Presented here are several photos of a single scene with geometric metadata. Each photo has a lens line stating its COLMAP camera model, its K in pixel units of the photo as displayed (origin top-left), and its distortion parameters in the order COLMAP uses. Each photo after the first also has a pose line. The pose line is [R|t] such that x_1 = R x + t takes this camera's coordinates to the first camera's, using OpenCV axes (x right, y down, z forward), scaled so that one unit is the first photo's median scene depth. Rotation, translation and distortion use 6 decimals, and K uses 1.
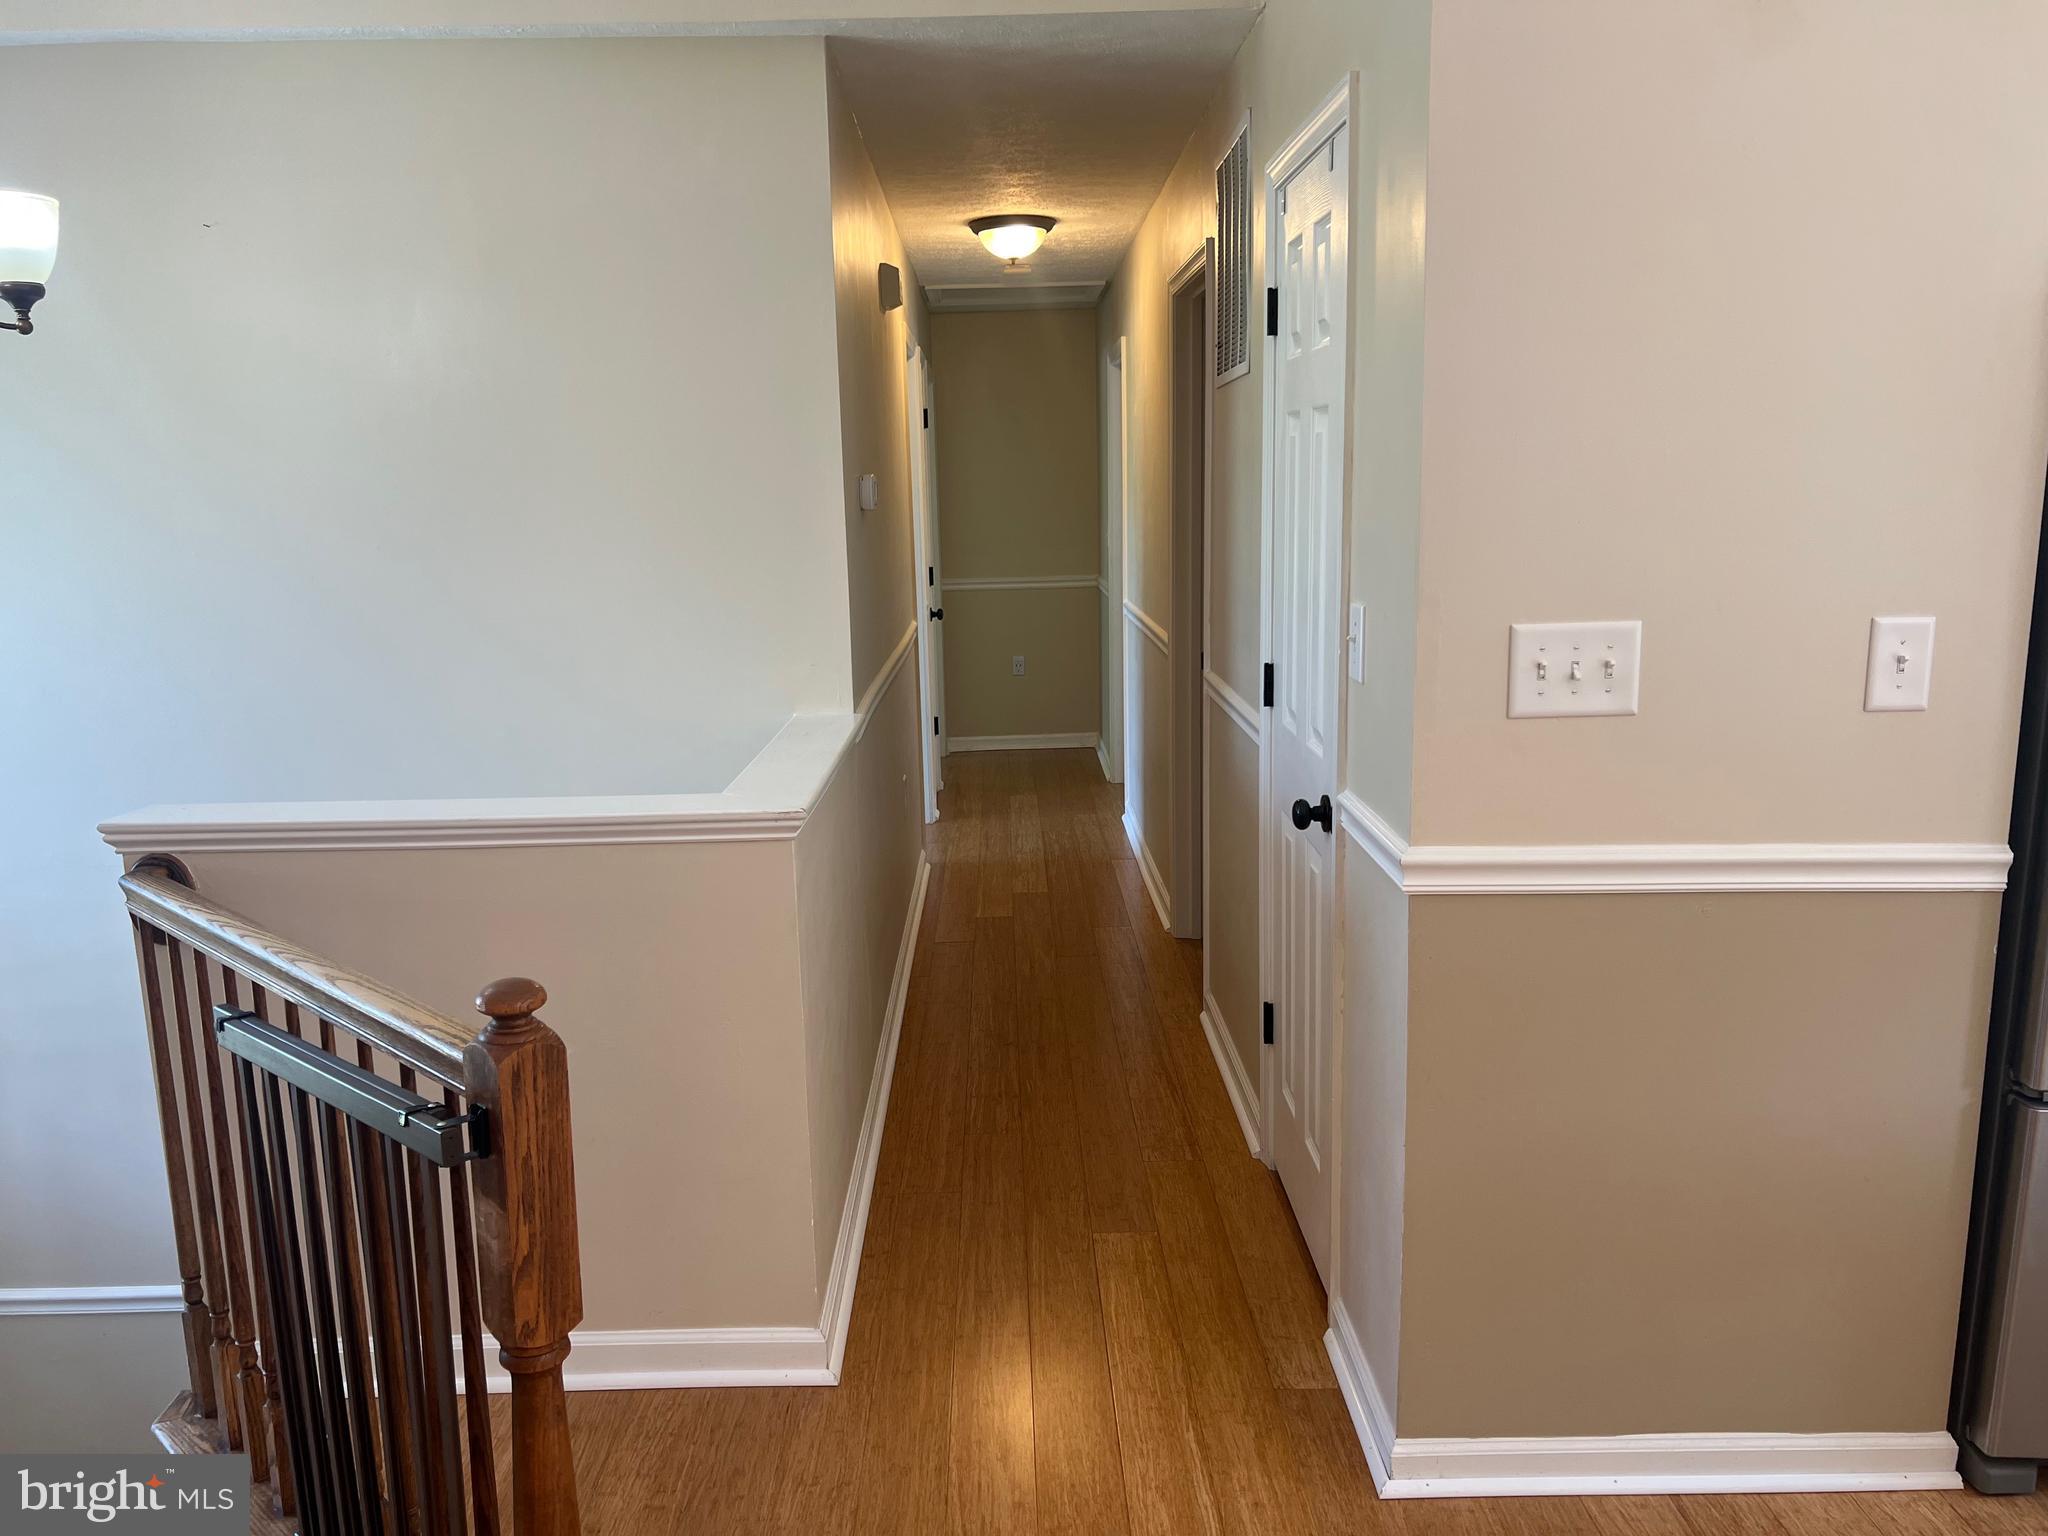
lens RADIAL K [[1541.6, 0, 1024.0], [0, 1541.6, 768.0], [0, 0, 1]] dist [0.078080, -0.103952]
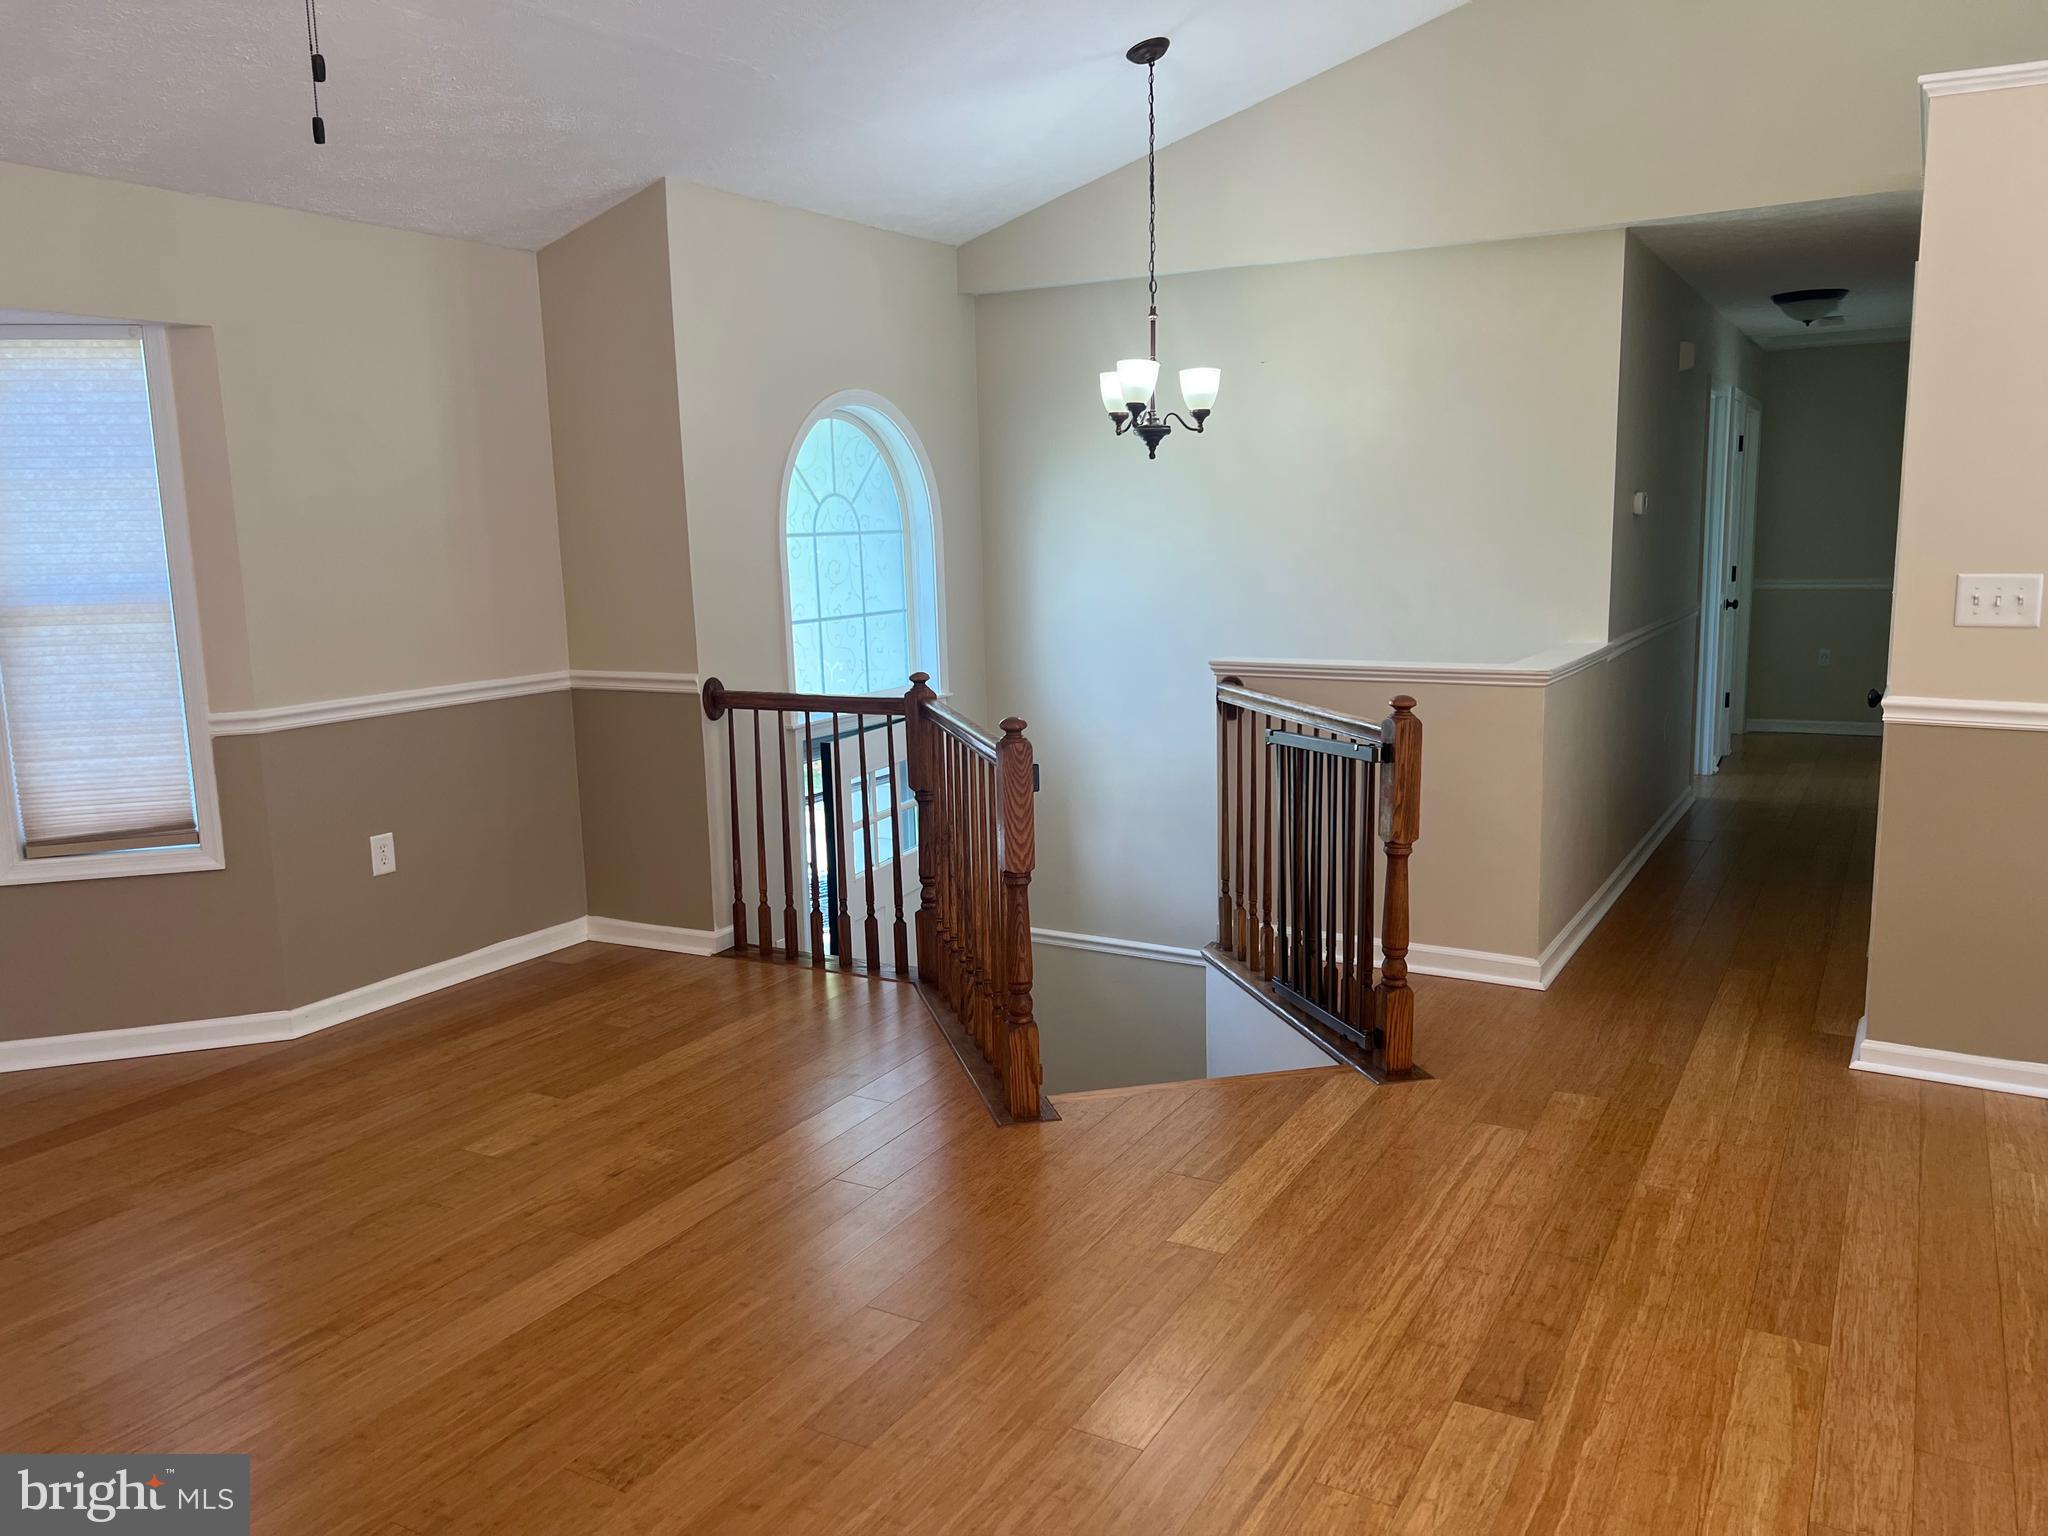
lens RADIAL K [[1566.0, 0, 954.6], [0, 1566.0, 755.7], [0, 0, 1]] dist [-0.004311, -0.004011]
pose [[0.838864, 0.083737, -0.537862, 0.301553], [-0.094155, 0.995524, 0.008141, 0.195940], [0.536136, 0.043813, 0.842994, -1.061424]]
